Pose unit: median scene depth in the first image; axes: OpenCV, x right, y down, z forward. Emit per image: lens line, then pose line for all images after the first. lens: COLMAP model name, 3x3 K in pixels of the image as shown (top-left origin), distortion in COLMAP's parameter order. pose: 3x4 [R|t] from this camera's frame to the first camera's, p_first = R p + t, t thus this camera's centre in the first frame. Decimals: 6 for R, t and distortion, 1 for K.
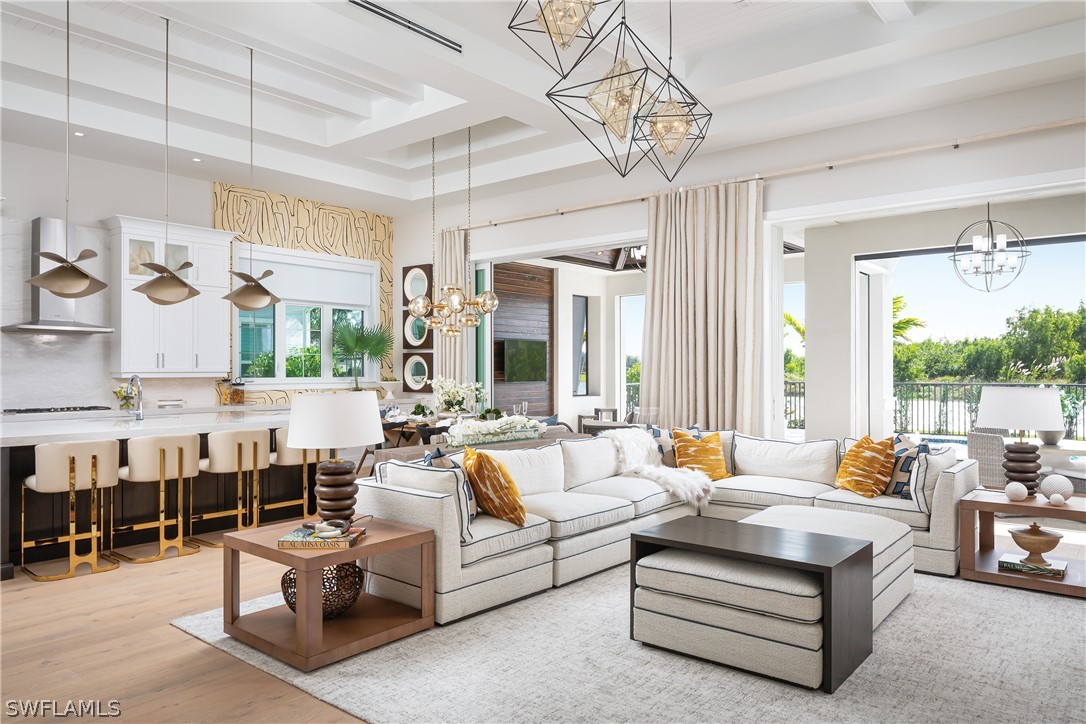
lens RADIAL K [[730.6, 0, 543.0], [0, 730.6, 362.0], [0, 0, 1]] dist [-0.005173, -0.001401]
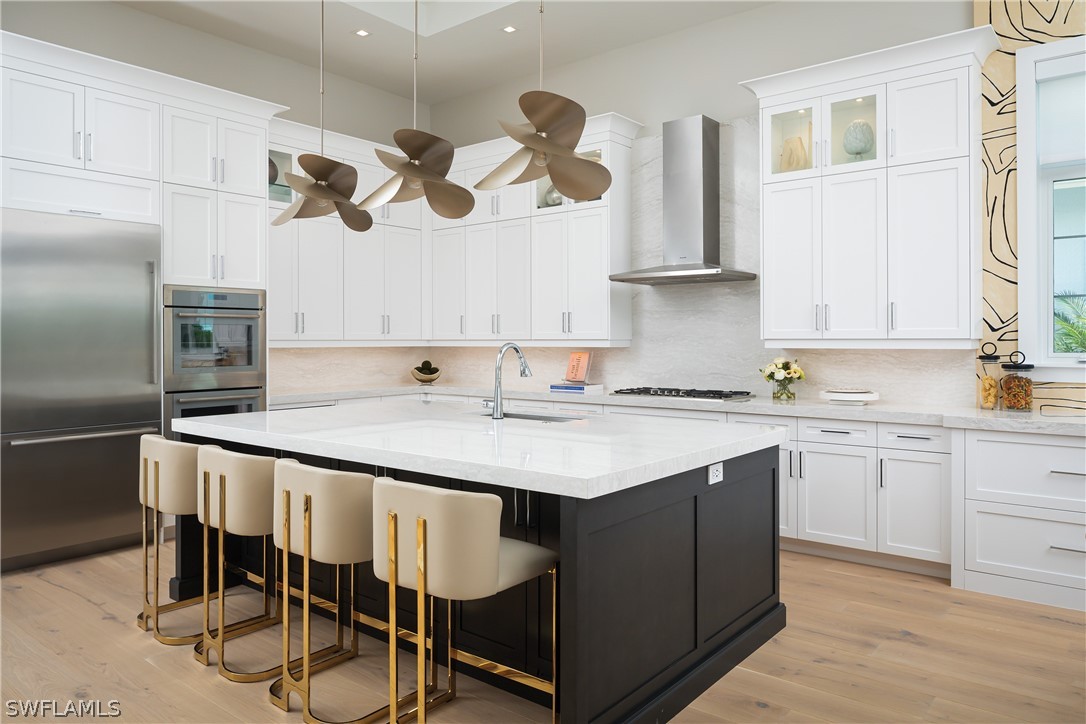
lens RADIAL K [[738.2, 0, 548.2], [0, 738.2, 354.3], [0, 0, 1]] dist [-0.003050, -0.000917]
pose [[0.012244, 0.019142, -0.999742, 0.027119], [0.009590, 0.999769, 0.019260, 0.010028], [0.999879, -0.009823, 0.012057, 0.609816]]
